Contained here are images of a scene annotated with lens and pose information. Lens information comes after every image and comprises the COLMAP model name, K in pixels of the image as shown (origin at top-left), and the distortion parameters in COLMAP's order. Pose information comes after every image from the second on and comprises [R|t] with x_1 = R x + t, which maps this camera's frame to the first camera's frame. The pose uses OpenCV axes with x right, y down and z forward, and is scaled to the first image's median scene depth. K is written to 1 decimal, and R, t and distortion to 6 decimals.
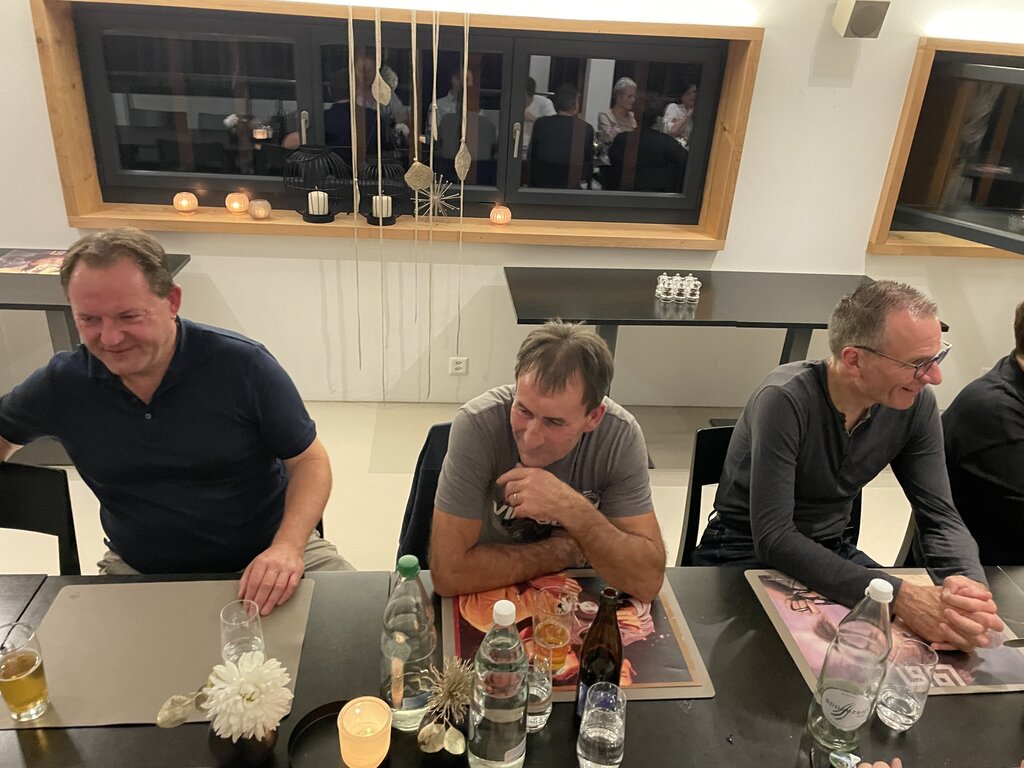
lens RADIAL K [[779.9, 0, 514.3], [0, 779.9, 384.9], [0, 0, 1]] dist [0.086214, -0.113391]
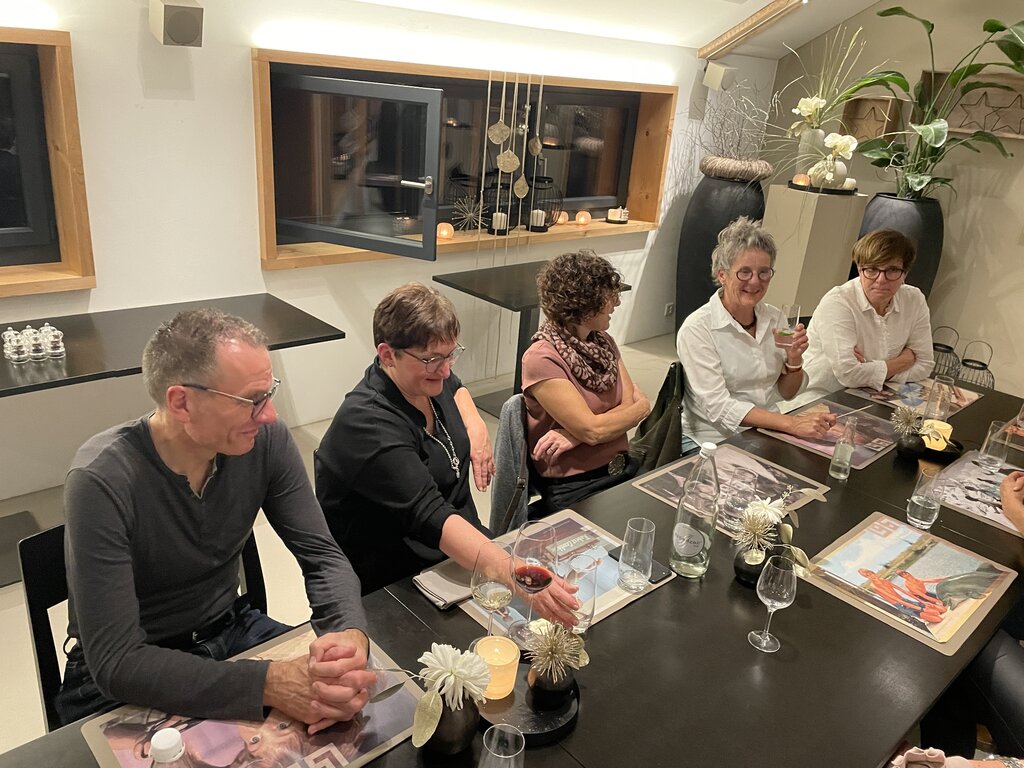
lens RADIAL K [[779.9, 0, 501.5], [0, 779.9, 382.5], [0, 0, 1]] dist [0.086214, -0.113391]
pose [[0.796520, -0.214049, 0.565454, 0.123821], [0.229472, 0.972283, 0.044810, -0.010450], [-0.559373, 0.094064, 0.823562, 0.064130]]
